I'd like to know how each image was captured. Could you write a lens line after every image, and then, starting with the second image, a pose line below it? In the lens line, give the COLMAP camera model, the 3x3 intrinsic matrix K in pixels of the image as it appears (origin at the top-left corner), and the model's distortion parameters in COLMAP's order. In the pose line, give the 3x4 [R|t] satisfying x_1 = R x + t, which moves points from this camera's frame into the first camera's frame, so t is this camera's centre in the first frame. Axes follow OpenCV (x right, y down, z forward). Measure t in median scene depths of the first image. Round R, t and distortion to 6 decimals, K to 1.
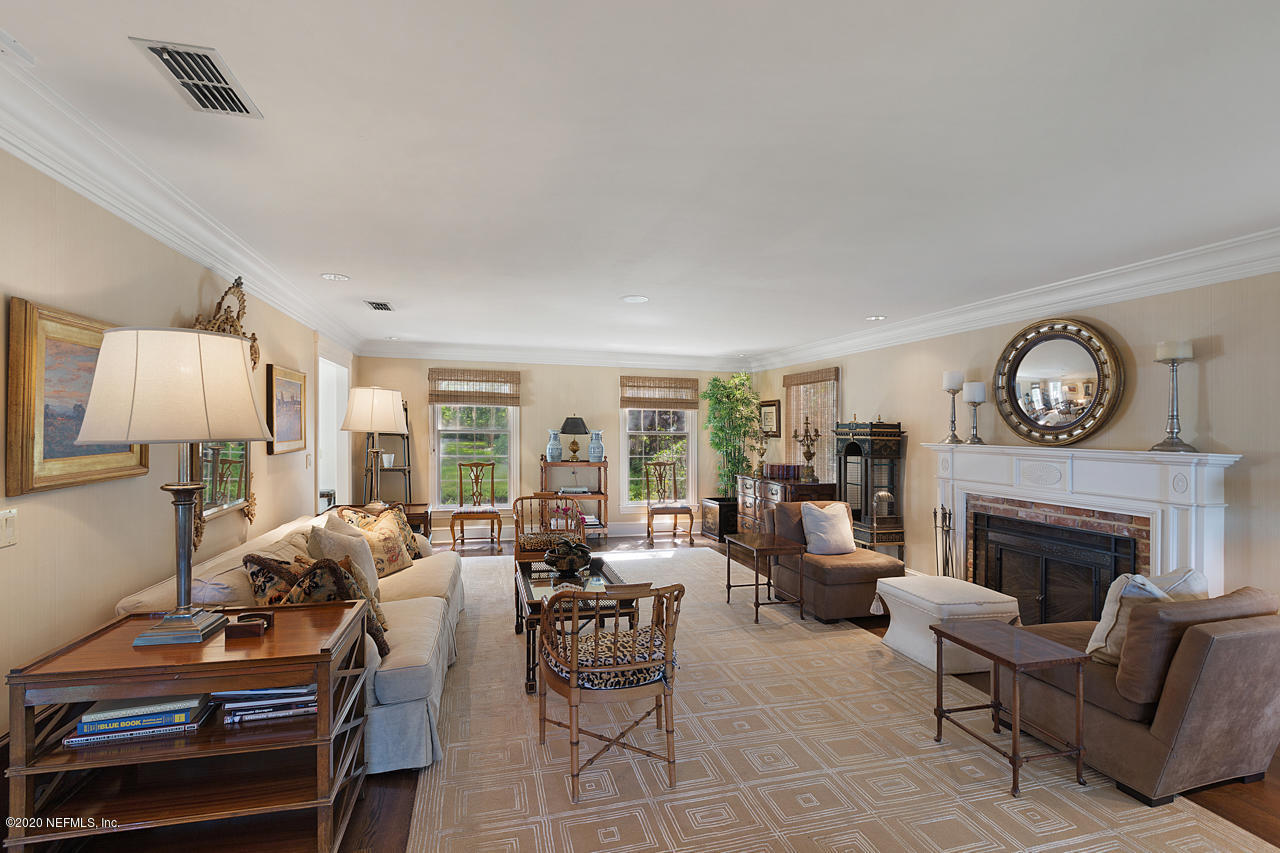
lens RADIAL K [[574.0, 0, 632.2], [0, 574.0, 422.5], [0, 0, 1]] dist [0.002774, -0.000551]
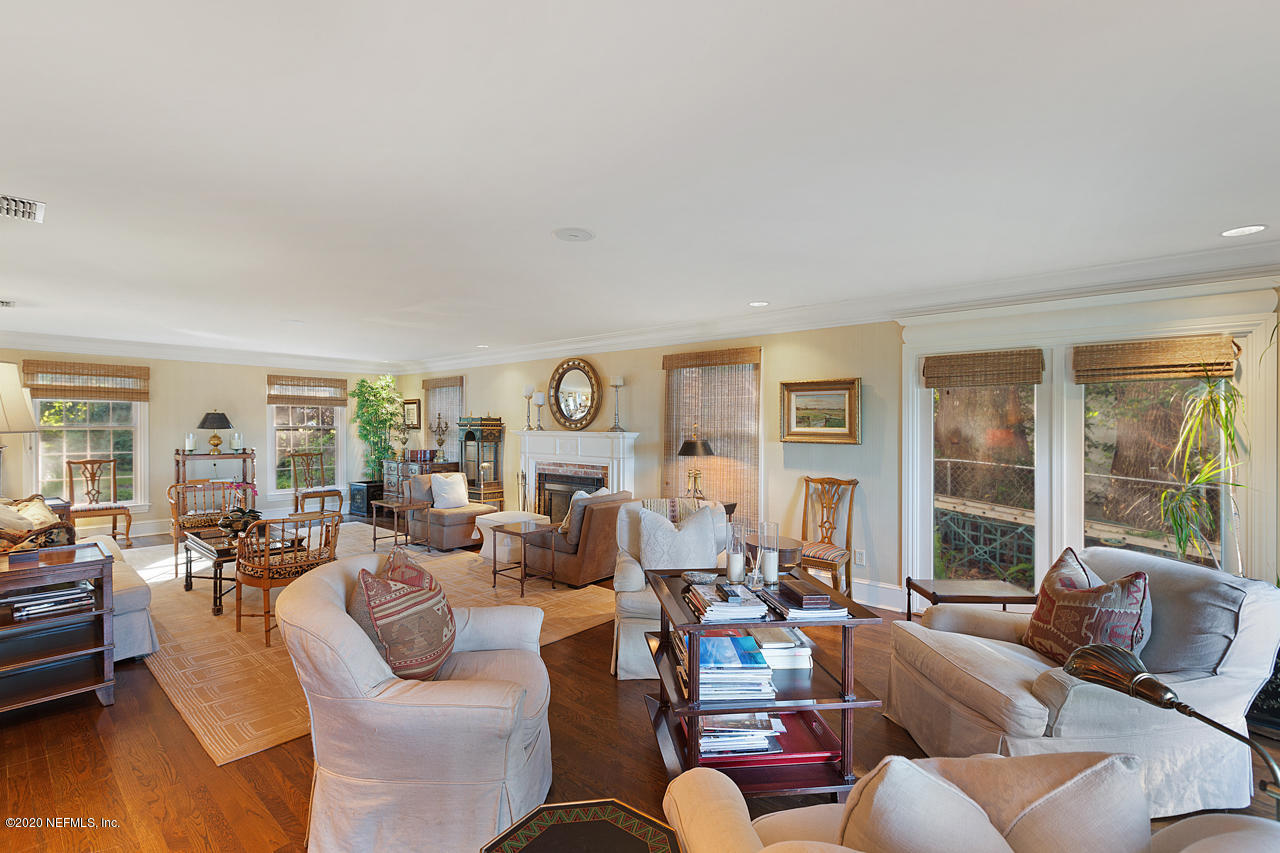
lens RADIAL K [[574.0, 0, 633.6], [0, 574.0, 416.9], [0, 0, 1]] dist [0.002774, -0.000551]
pose [[0.833569, -0.002470, 0.552410, -0.065709], [0.001717, 0.999997, 0.001881, -0.003085], [-0.552412, -0.000620, 0.833571, -0.436308]]
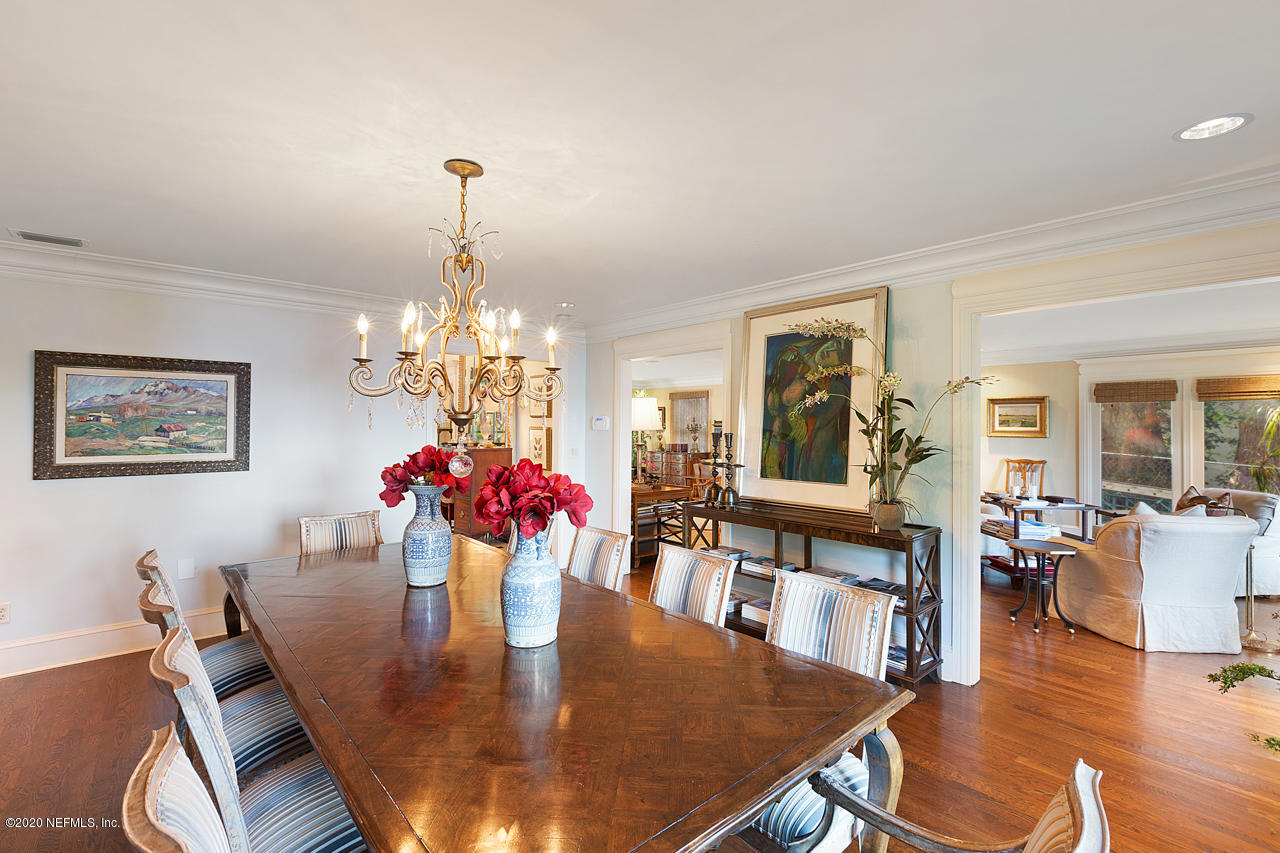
lens RADIAL K [[574.0, 0, 634.2], [0, 574.0, 415.8], [0, 0, 1]] dist [0.002774, -0.000551]
pose [[0.901365, -0.004289, 0.433039, -0.824345], [0.005809, 0.999981, -0.002186, -0.015393], [-0.433021, 0.004486, 0.901373, -0.727426]]
